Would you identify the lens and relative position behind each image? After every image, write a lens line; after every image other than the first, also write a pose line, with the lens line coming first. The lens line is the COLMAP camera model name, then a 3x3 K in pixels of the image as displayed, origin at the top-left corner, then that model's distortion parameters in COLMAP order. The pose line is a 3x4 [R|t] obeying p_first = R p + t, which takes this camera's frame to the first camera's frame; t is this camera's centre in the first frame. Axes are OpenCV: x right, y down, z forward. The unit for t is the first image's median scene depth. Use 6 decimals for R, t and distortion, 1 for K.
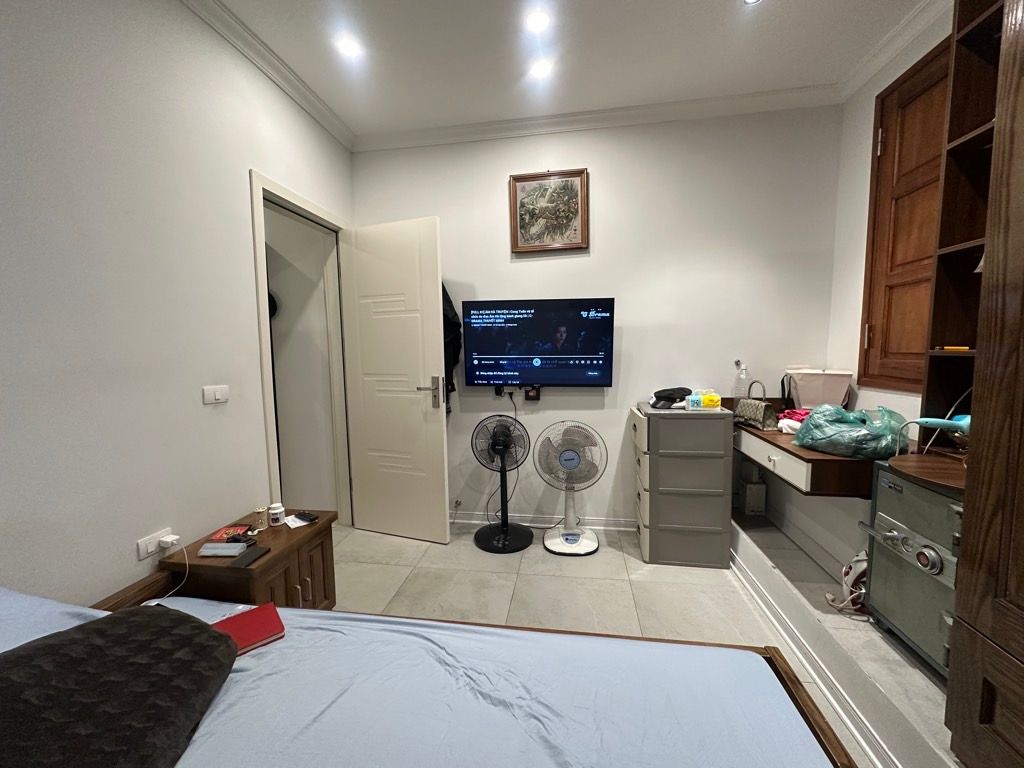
lens RADIAL K [[410.6, 0, 509.5], [0, 410.6, 386.6], [0, 0, 1]] dist [-0.002568, 0.000402]
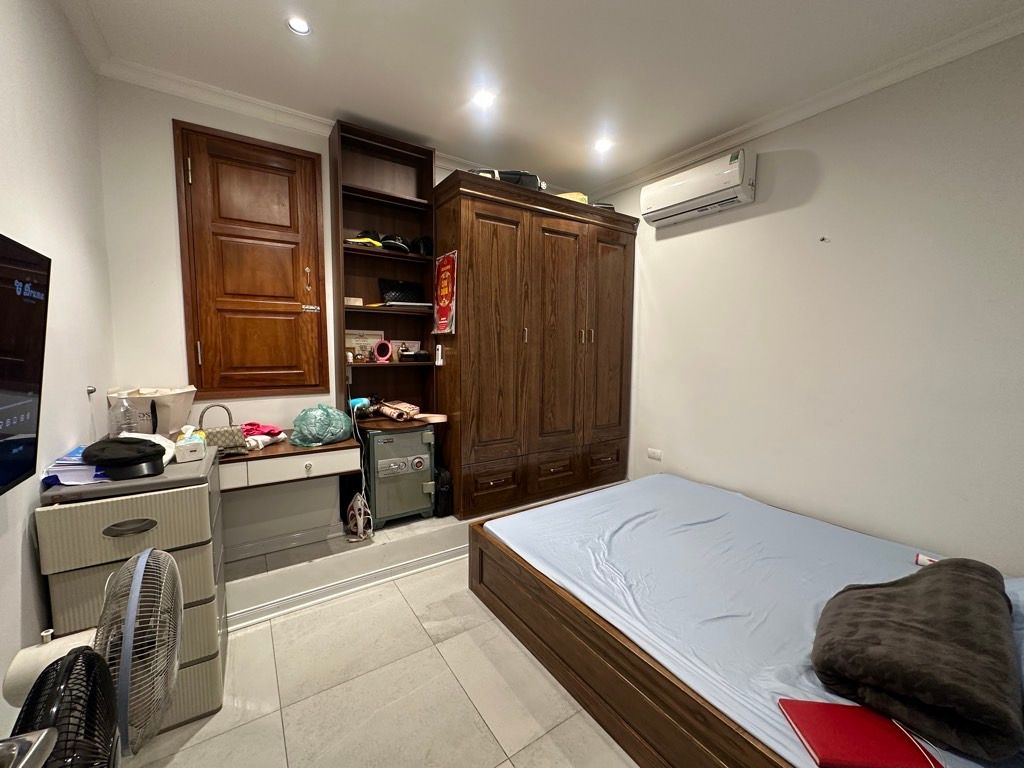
lens RADIAL K [[410.6, 0, 511.1], [0, 410.6, 386.2], [0, 0, 1]] dist [-0.002568, 0.000402]
pose [[-0.681711, -0.060142, 0.729145, -0.407234], [0.072969, 0.986057, 0.149555, -0.124685], [-0.727973, 0.155159, -0.667818, 1.023948]]
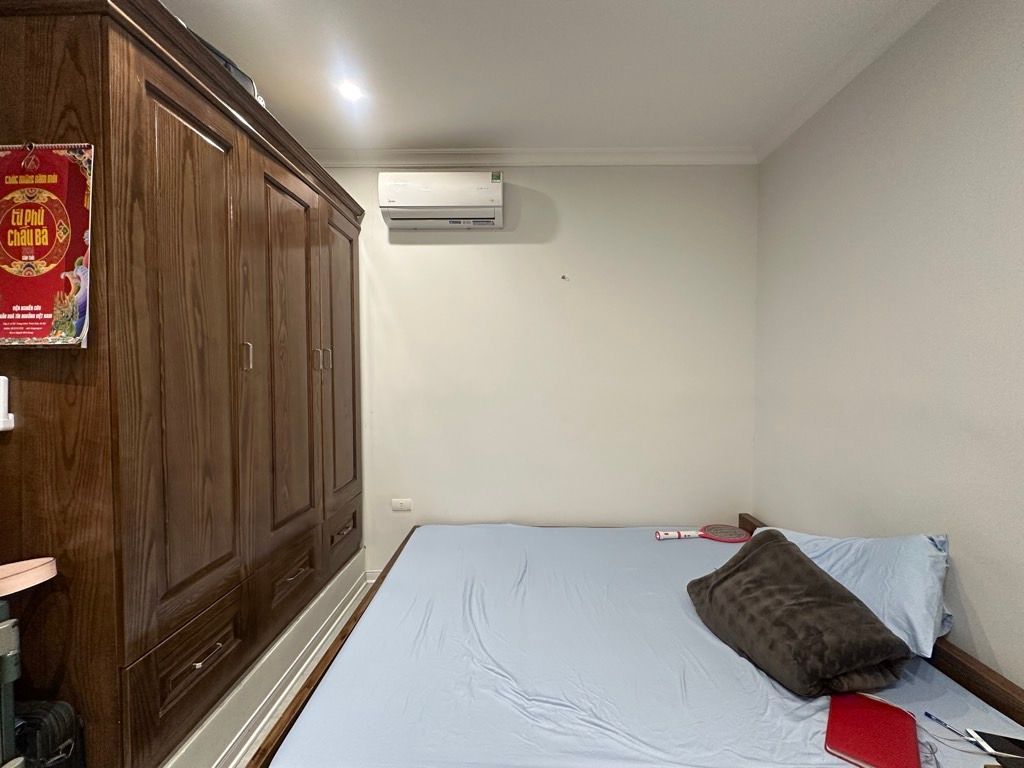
lens RADIAL K [[410.6, 0, 514.1], [0, 410.6, 384.0], [0, 0, 1]] dist [-0.002568, 0.000402]
pose [[-0.990188, 0.019154, -0.138419, 0.098855], [0.000944, 0.991456, 0.130439, -0.128938], [0.139735, 0.129029, -0.981746, 0.883290]]
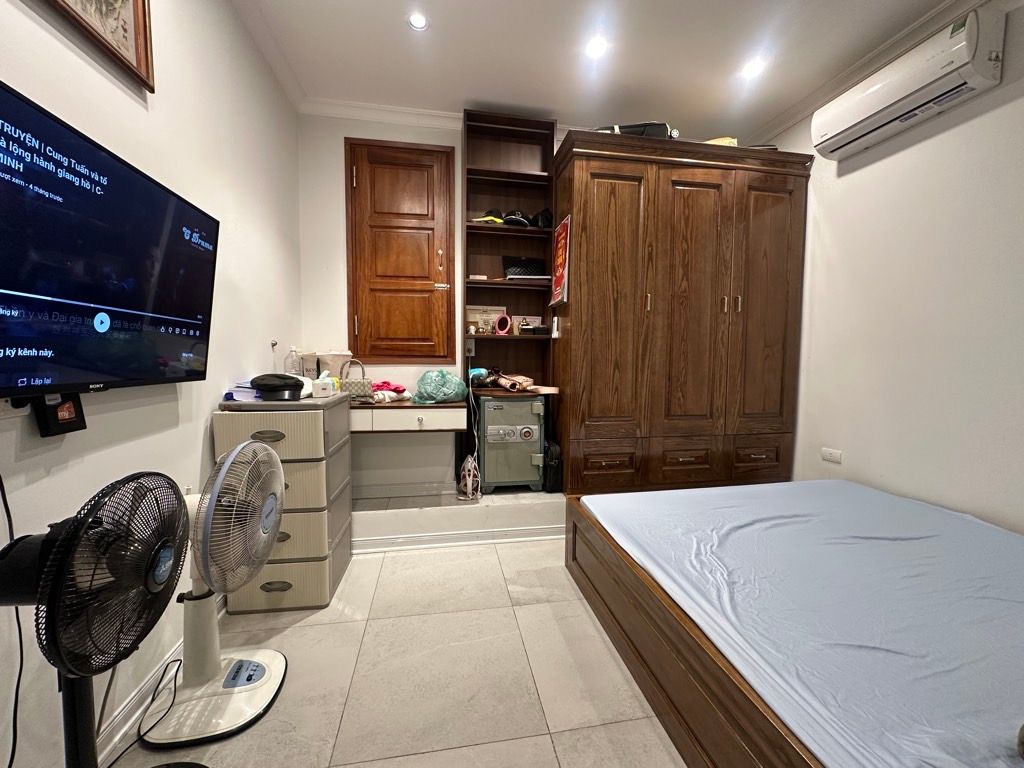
lens RADIAL K [[410.6, 0, 509.5], [0, 410.6, 385.8], [0, 0, 1]] dist [-0.002568, 0.000402]
pose [[-0.326099, -0.053504, 0.943820, -0.459447], [0.089740, 0.992136, 0.087249, -0.002626], [-0.941067, 0.113150, -0.318733, 0.884488]]
